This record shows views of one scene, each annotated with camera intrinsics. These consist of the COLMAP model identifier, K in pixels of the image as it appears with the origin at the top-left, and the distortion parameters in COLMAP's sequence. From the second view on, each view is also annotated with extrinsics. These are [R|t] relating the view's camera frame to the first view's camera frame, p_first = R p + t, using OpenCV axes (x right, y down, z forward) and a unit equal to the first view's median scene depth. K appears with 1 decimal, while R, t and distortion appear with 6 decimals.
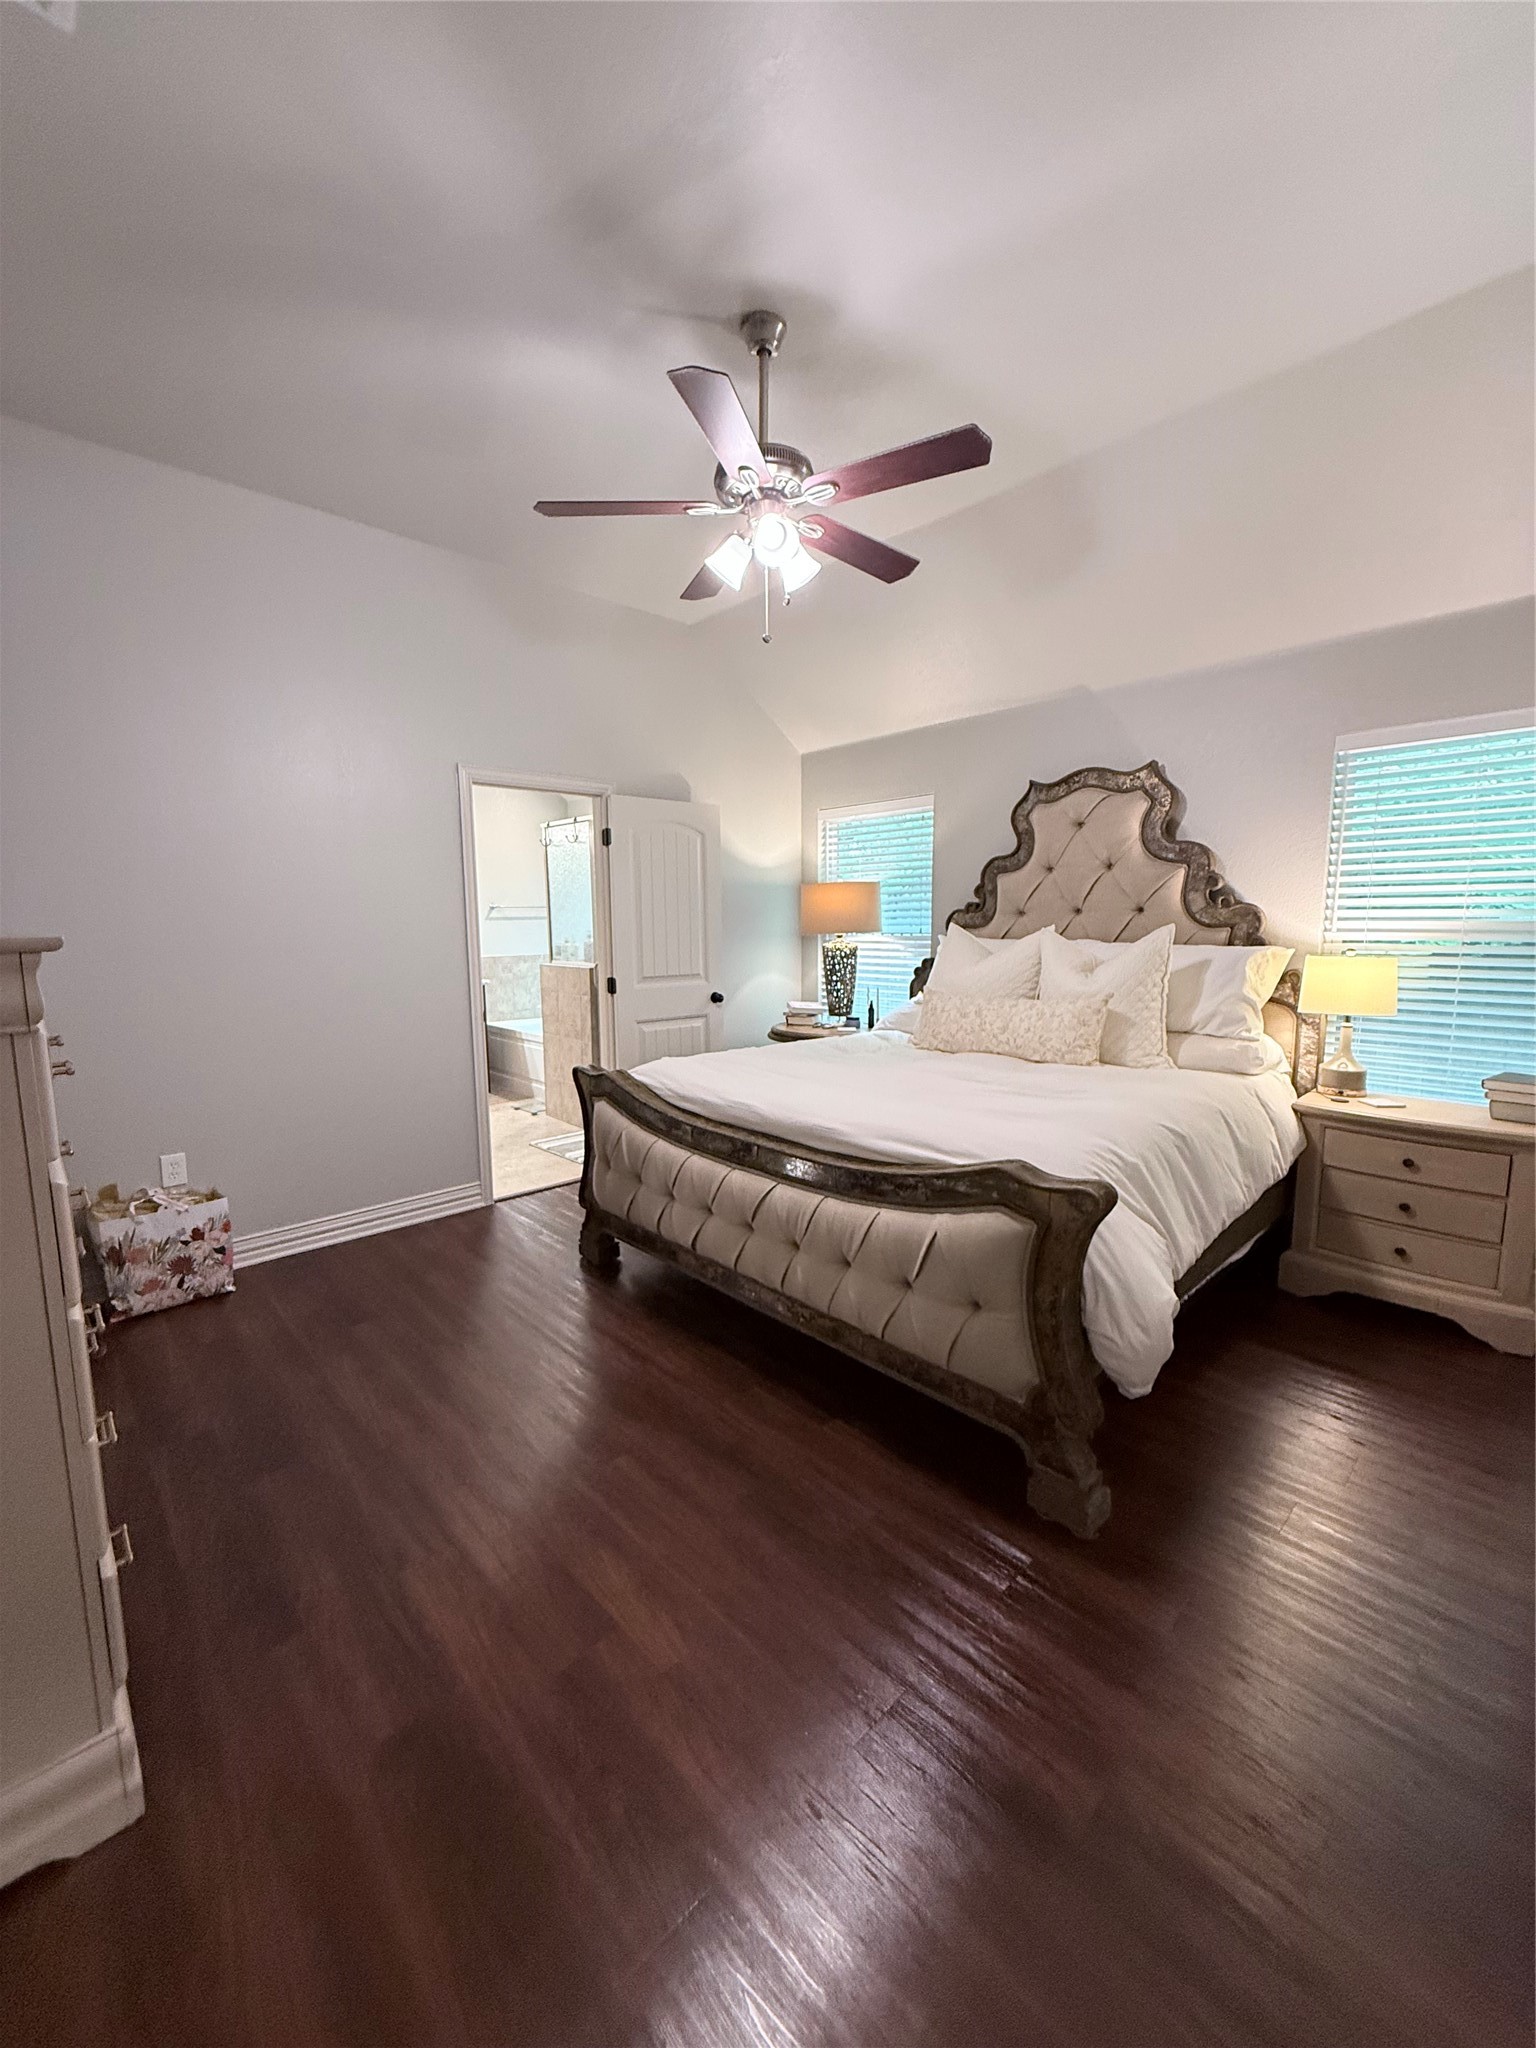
lens RADIAL K [[821.5, 0, 770.4], [0, 821.5, 1027.4], [0, 0, 1]] dist [0.002184, 0.000278]
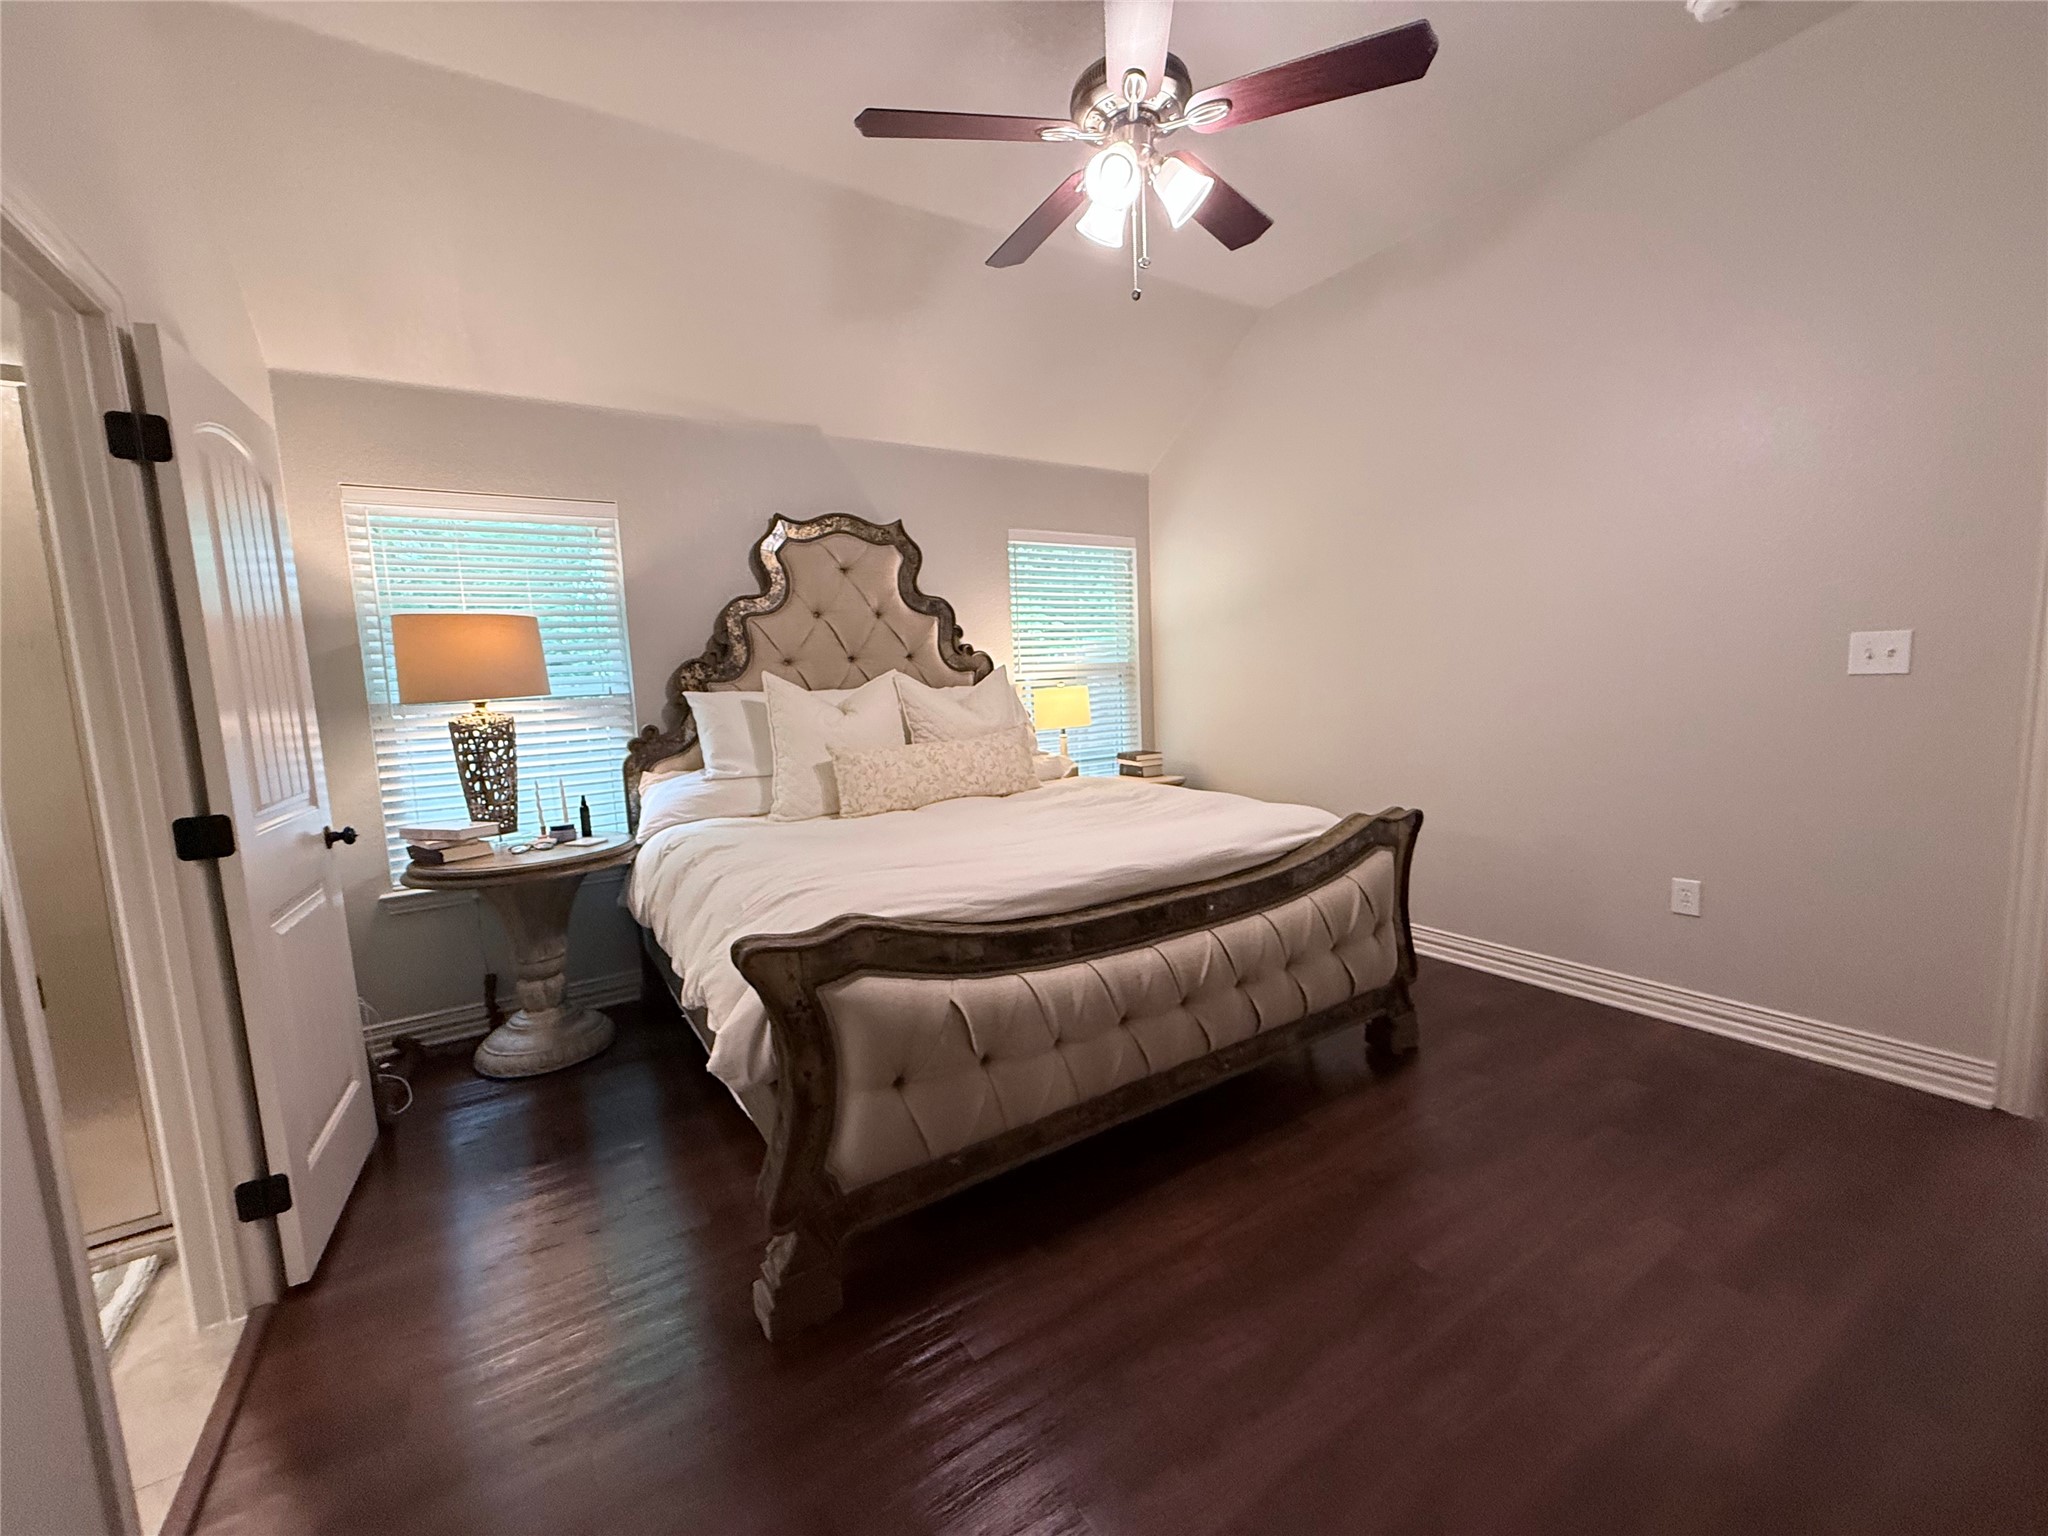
lens RADIAL K [[821.5, 0, 1023.7], [0, 821.5, 771.2], [0, 0, 1]] dist [0.002184, 0.000278]
pose [[0.194646, -0.112571, 0.974393, -0.592830], [0.169588, 0.982295, 0.079607, -0.057161], [-0.966102, 0.149750, 0.210290, 0.662023]]
